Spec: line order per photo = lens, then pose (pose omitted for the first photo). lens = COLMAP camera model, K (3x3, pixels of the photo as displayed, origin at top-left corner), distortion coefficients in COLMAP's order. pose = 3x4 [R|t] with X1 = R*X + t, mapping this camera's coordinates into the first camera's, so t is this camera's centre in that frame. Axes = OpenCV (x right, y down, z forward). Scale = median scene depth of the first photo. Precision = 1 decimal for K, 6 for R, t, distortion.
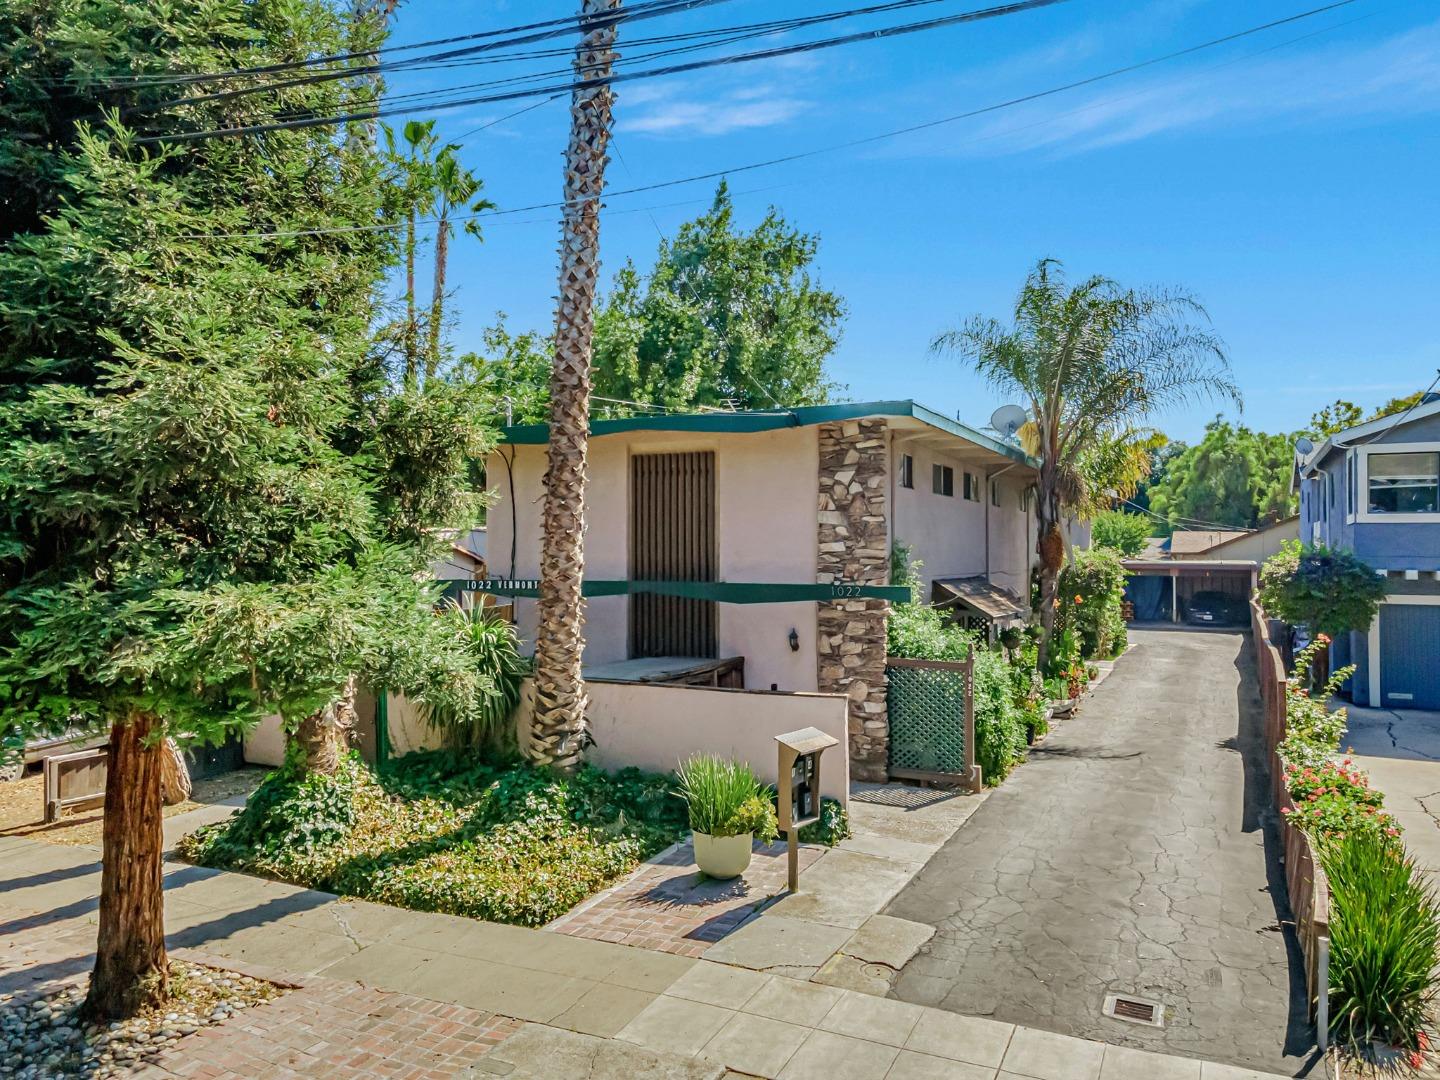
lens RADIAL K [[1042.6, 0, 720.0], [0, 1042.6, 540.0], [0, 0, 1]] dist [0.010804, 0.052313]
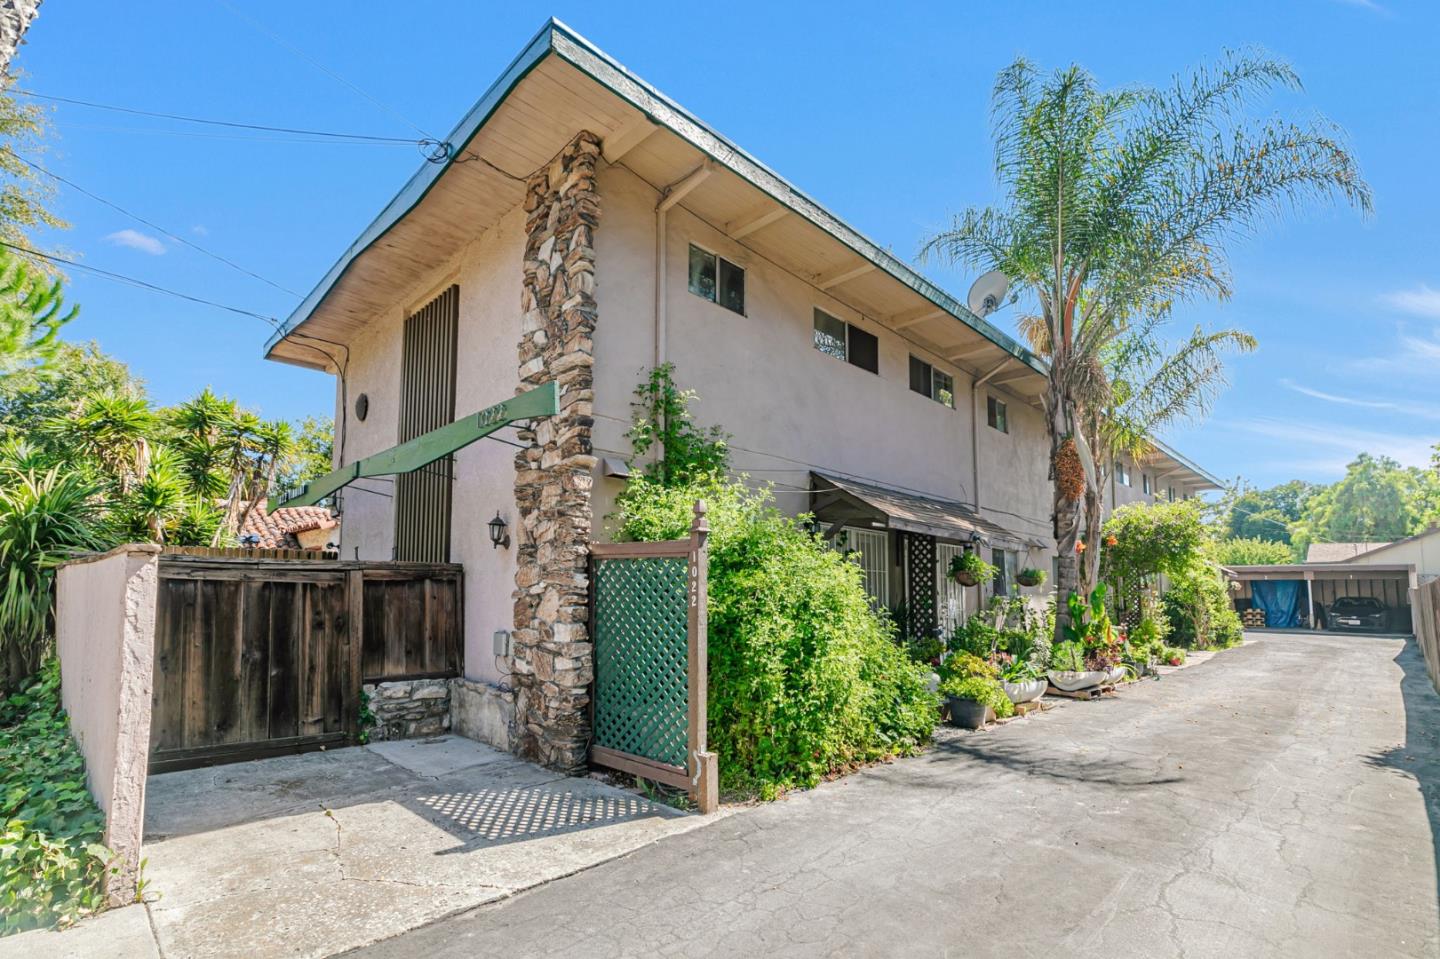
lens RADIAL K [[684.1, 0, 723.0], [0, 684.1, 544.5], [0, 0, 1]] dist [0.002785, 0.000276]
pose [[0.951038, -0.021150, -0.308350, 0.402428], [-0.000495, 0.997550, -0.069950, 0.164343], [0.309074, 0.066678, 0.948698, 0.802553]]
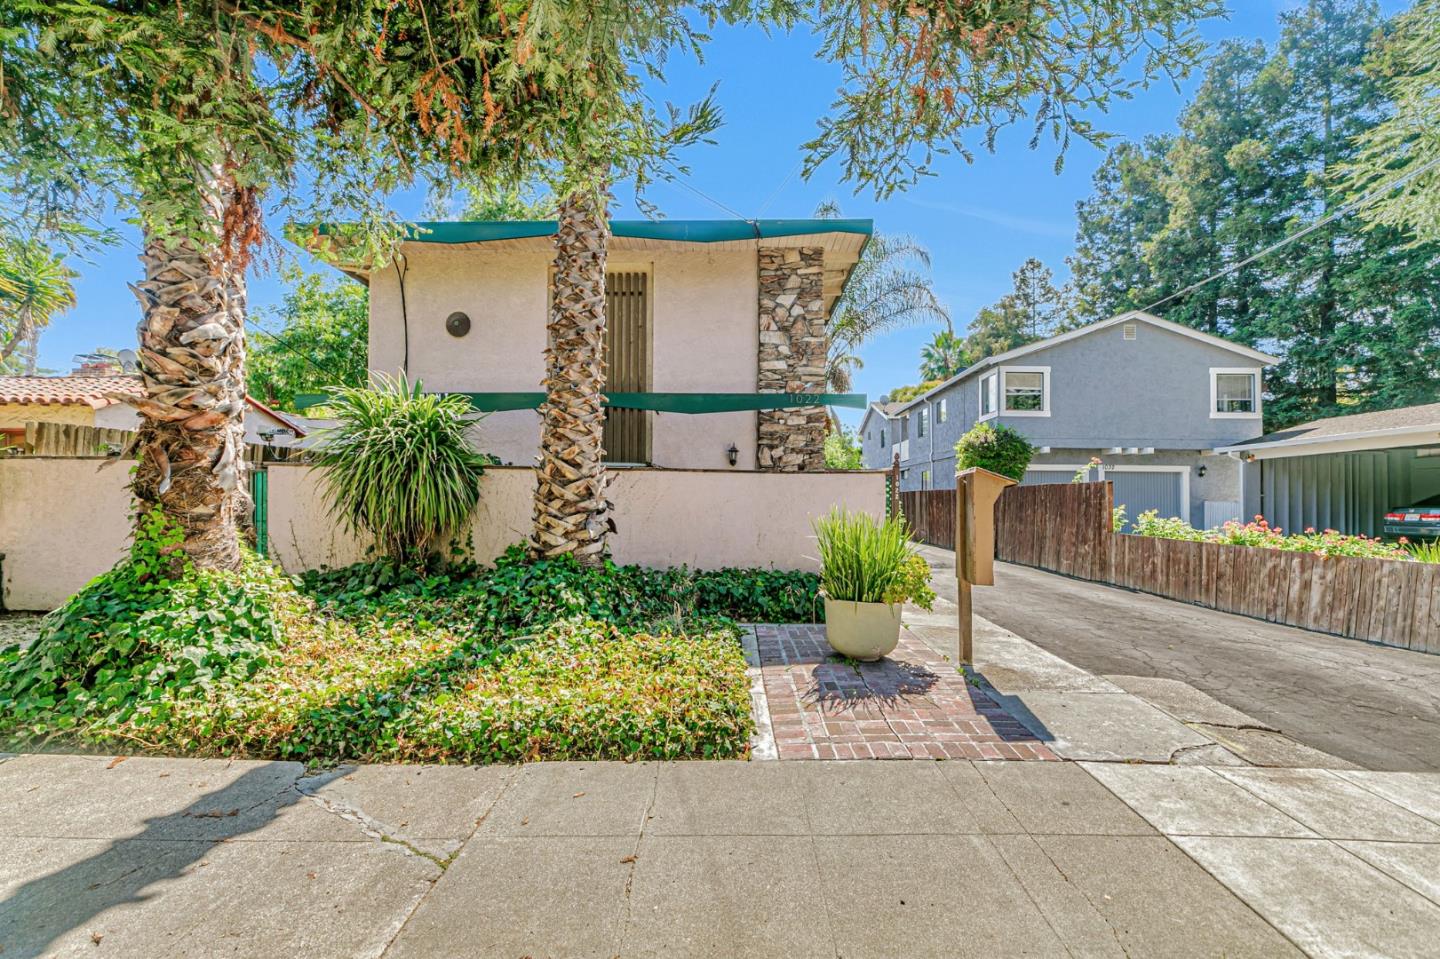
lens RADIAL K [[646.2, 0, 726.9], [0, 646.2, 488.0], [0, 0, 1]] dist [0.003170, -0.000147]
pose [[0.906186, 0.012955, 0.422681, -0.257105], [-0.008446, 0.999886, -0.012540, 0.170051], [-0.422795, 0.007794, 0.906192, 0.511622]]
